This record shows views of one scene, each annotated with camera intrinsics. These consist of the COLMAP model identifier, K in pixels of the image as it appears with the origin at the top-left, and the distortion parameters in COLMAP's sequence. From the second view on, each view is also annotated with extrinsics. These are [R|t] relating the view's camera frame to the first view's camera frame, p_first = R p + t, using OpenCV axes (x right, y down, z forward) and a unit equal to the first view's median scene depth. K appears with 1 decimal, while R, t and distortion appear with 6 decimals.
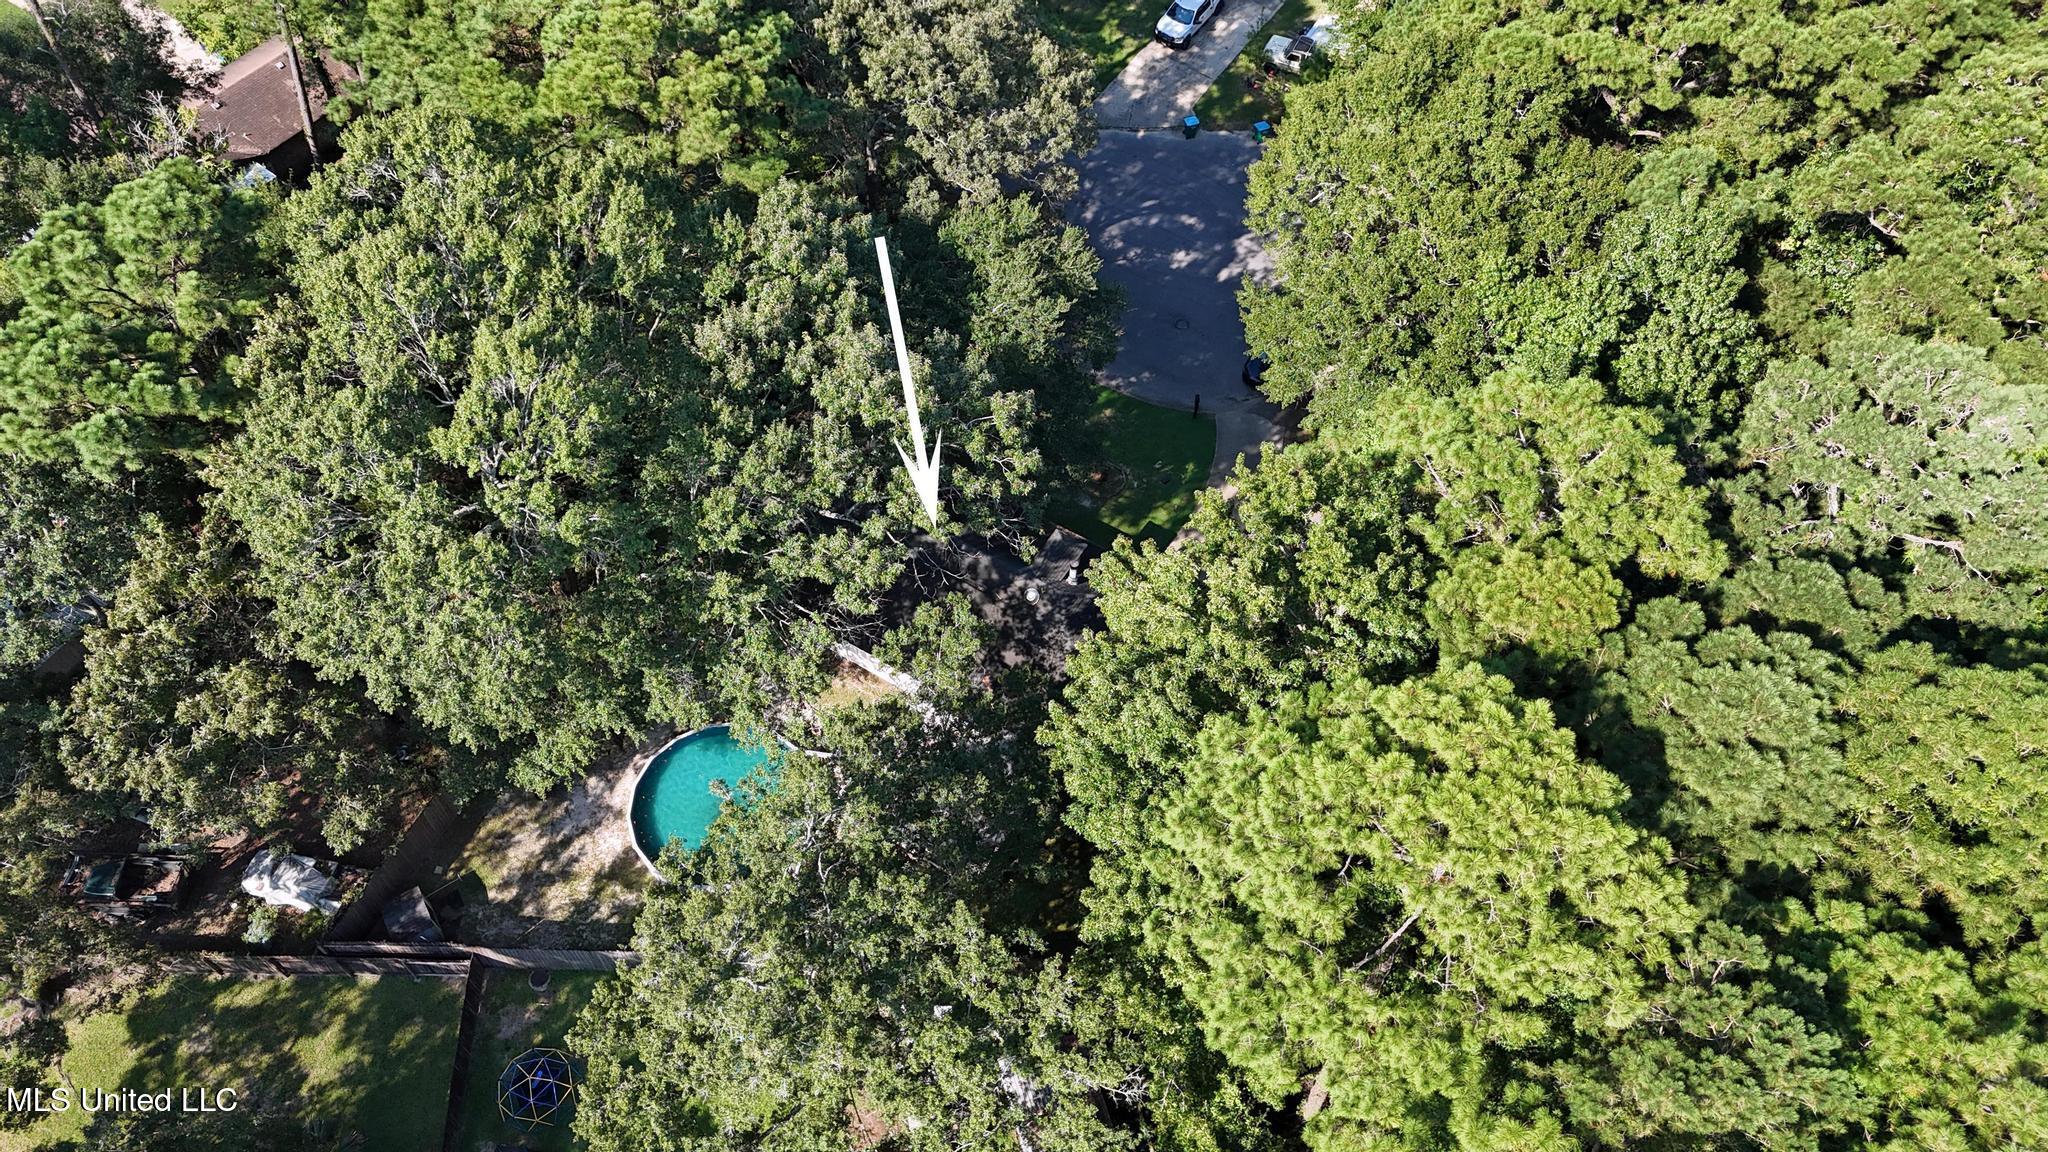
lens RADIAL K [[1468.2, 0, 1034.4], [0, 1468.2, 586.8], [0, 0, 1]] dist [0.051927, -0.014405]
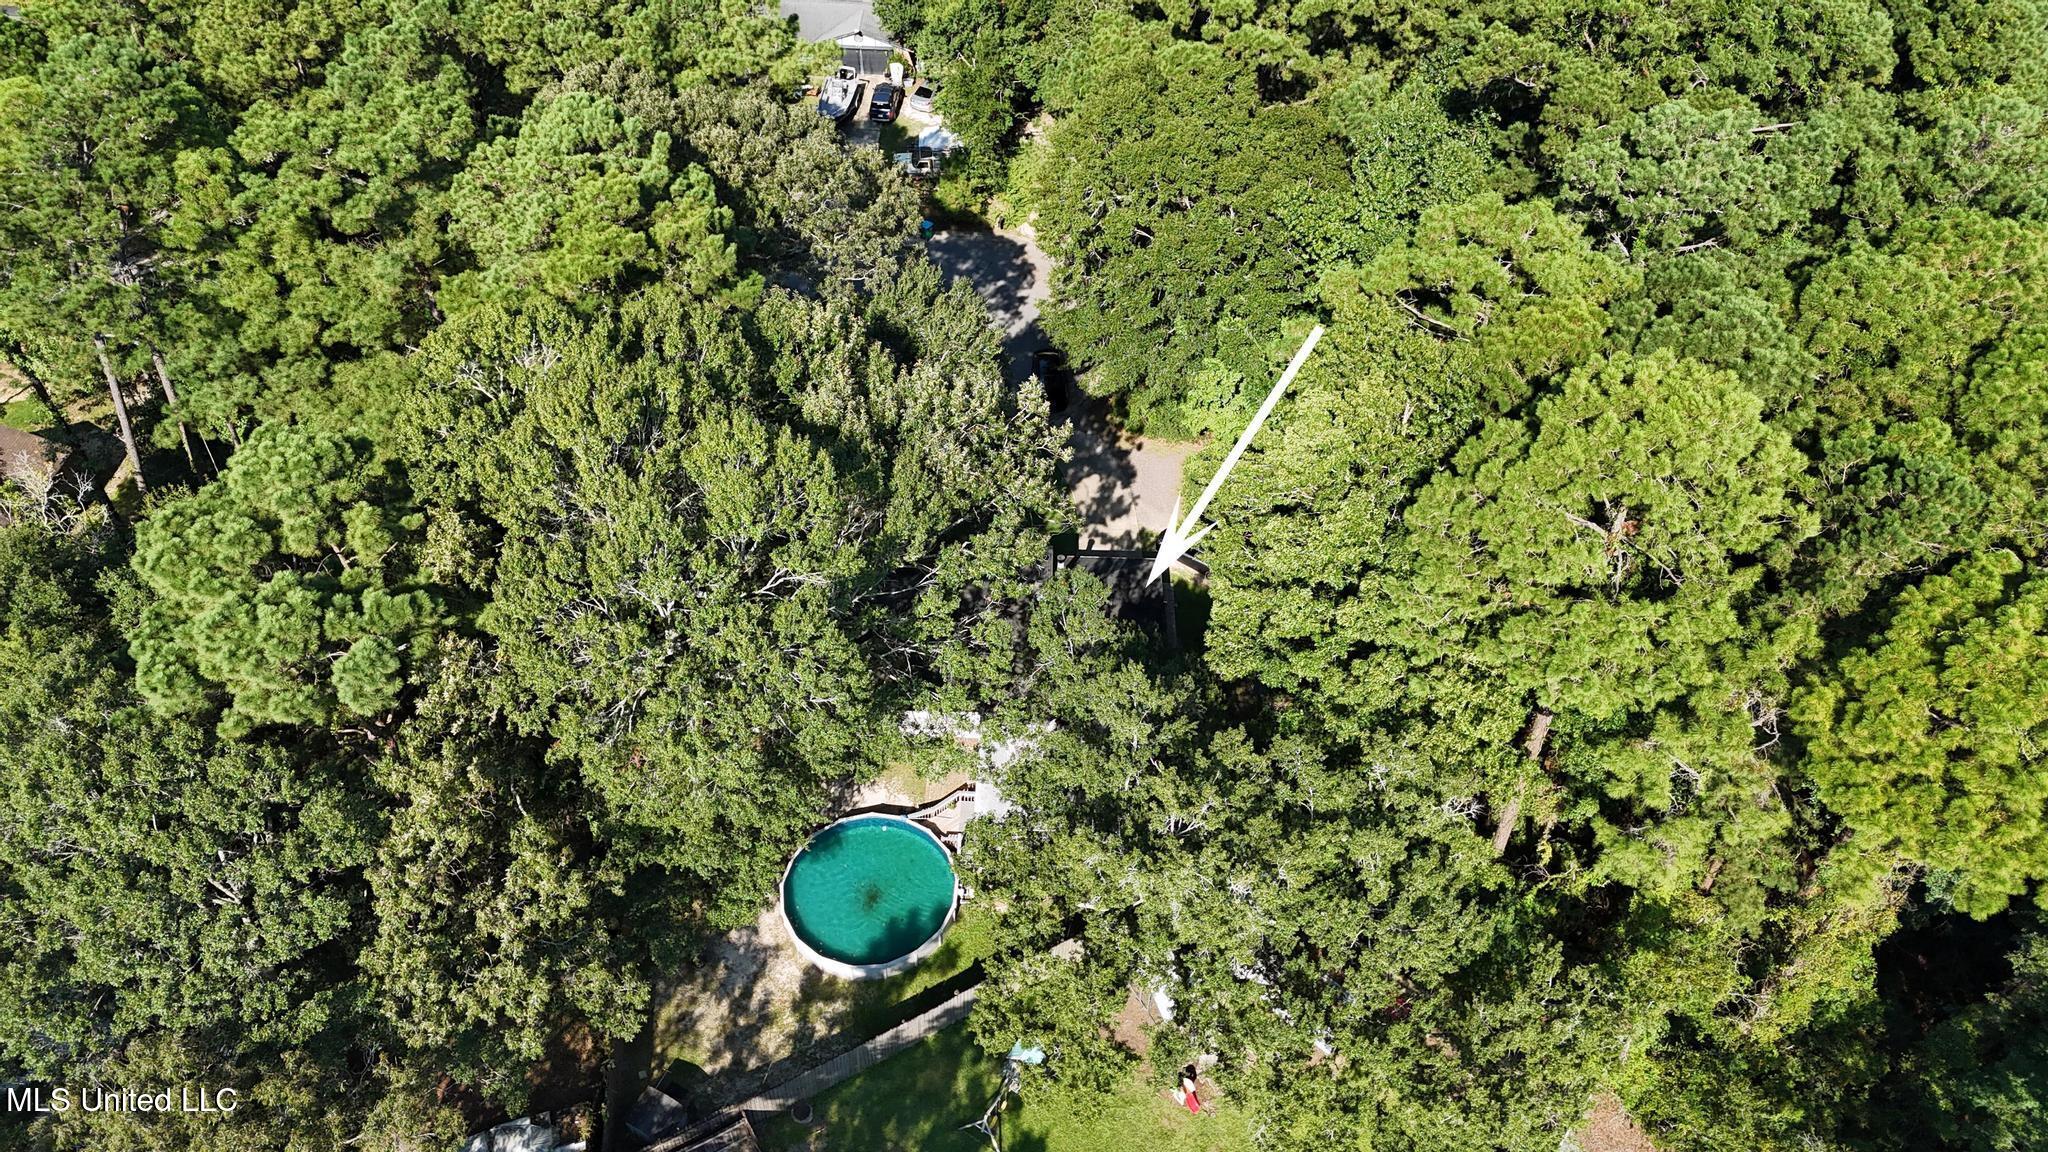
lens RADIAL K [[1468.2, 0, 1022.5], [0, 1468.2, 557.9], [0, 0, 1]] dist [0.051927, -0.014405]
pose [[0.862340, -0.362759, 0.353236, -0.408890], [0.415444, 0.905726, -0.084061, 0.069608], [-0.289441, 0.219239, 0.931750, -0.046601]]
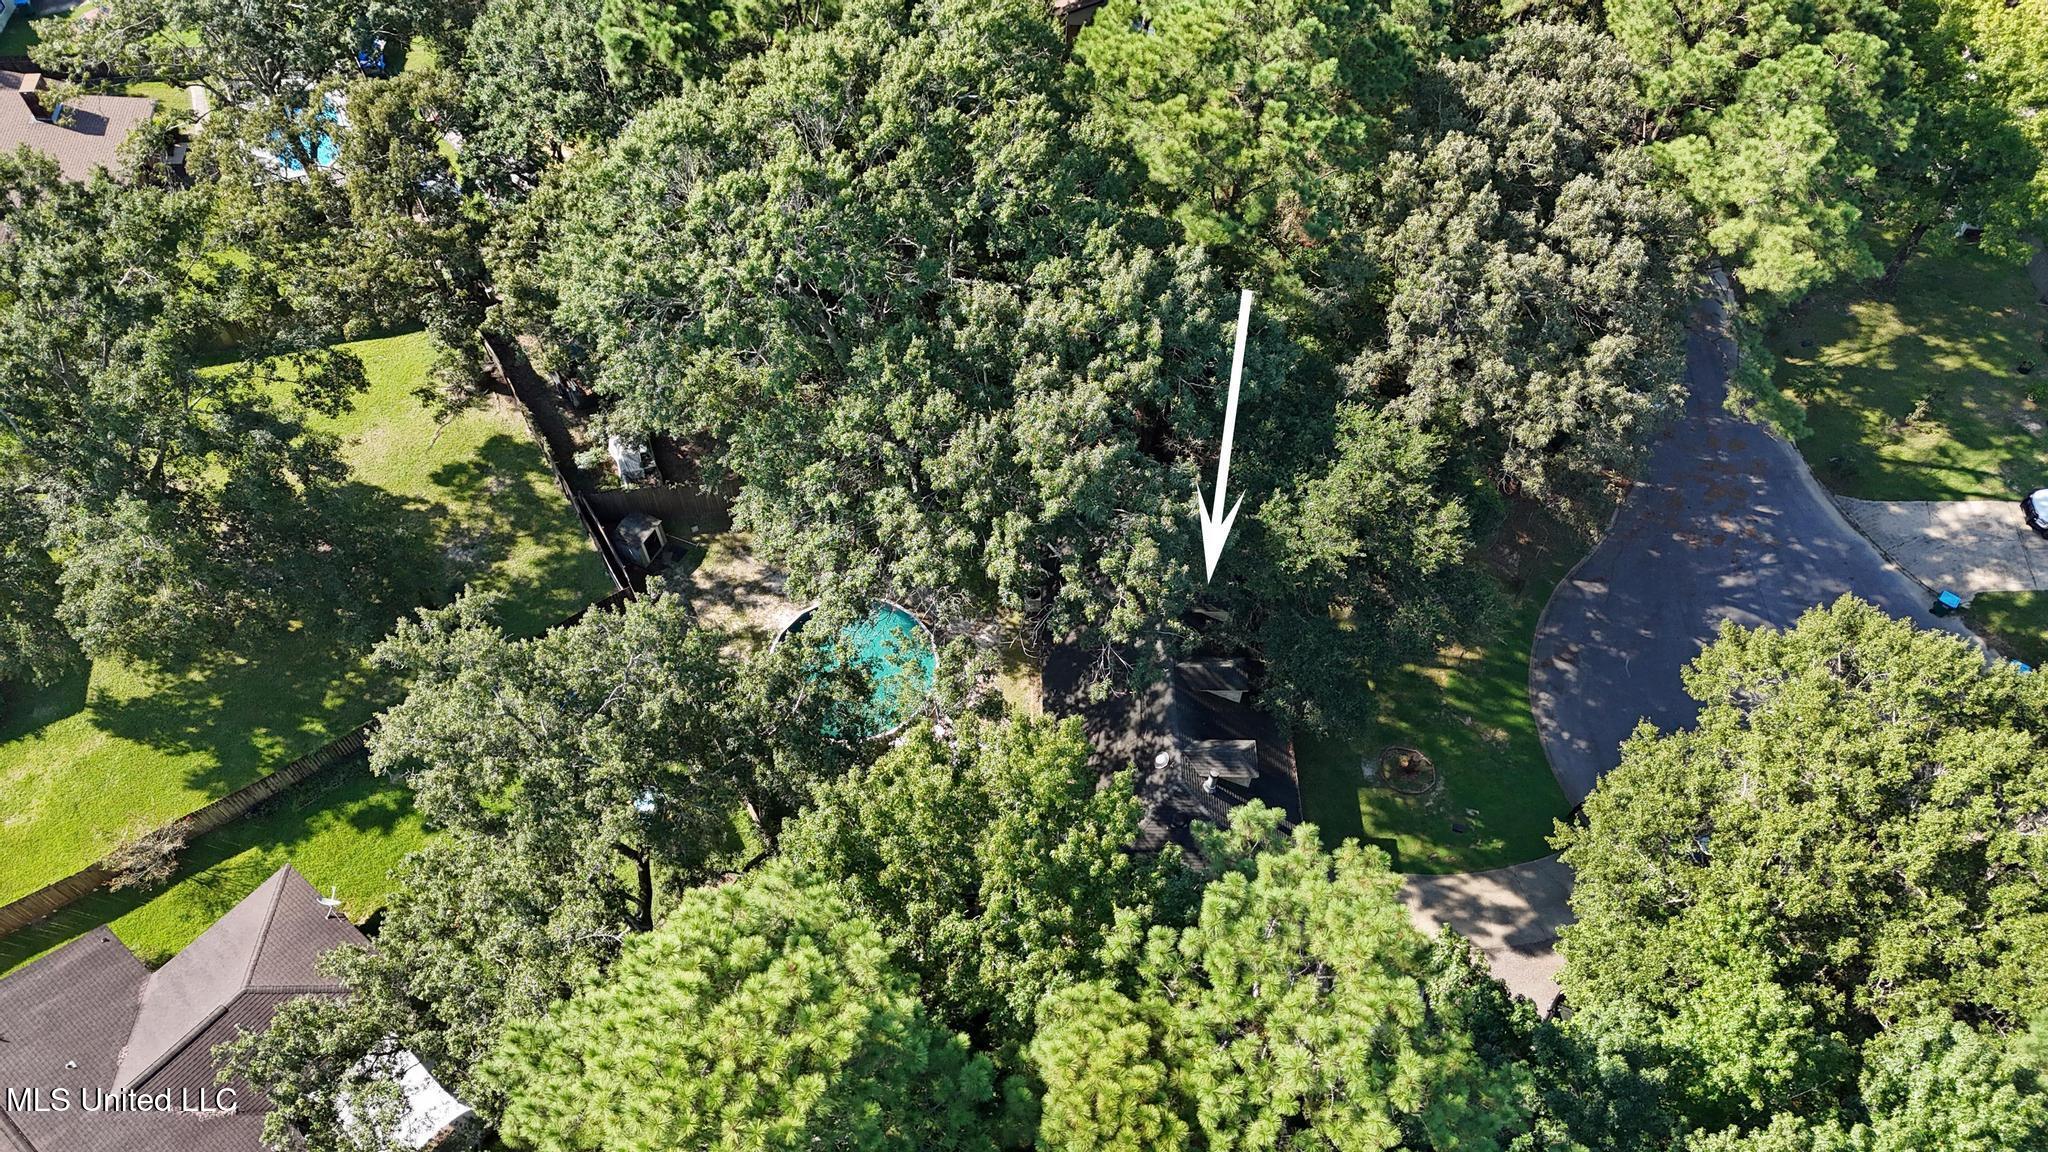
lens RADIAL K [[1468.2, 0, 1023.7], [0, 1468.2, 568.4], [0, 0, 1]] dist [0.051927, -0.014405]
pose [[0.527138, 0.689794, -0.496297, 0.336803], [-0.705429, 0.680845, 0.197028, -0.201746], [0.473810, 0.246241, 0.845499, 0.144796]]
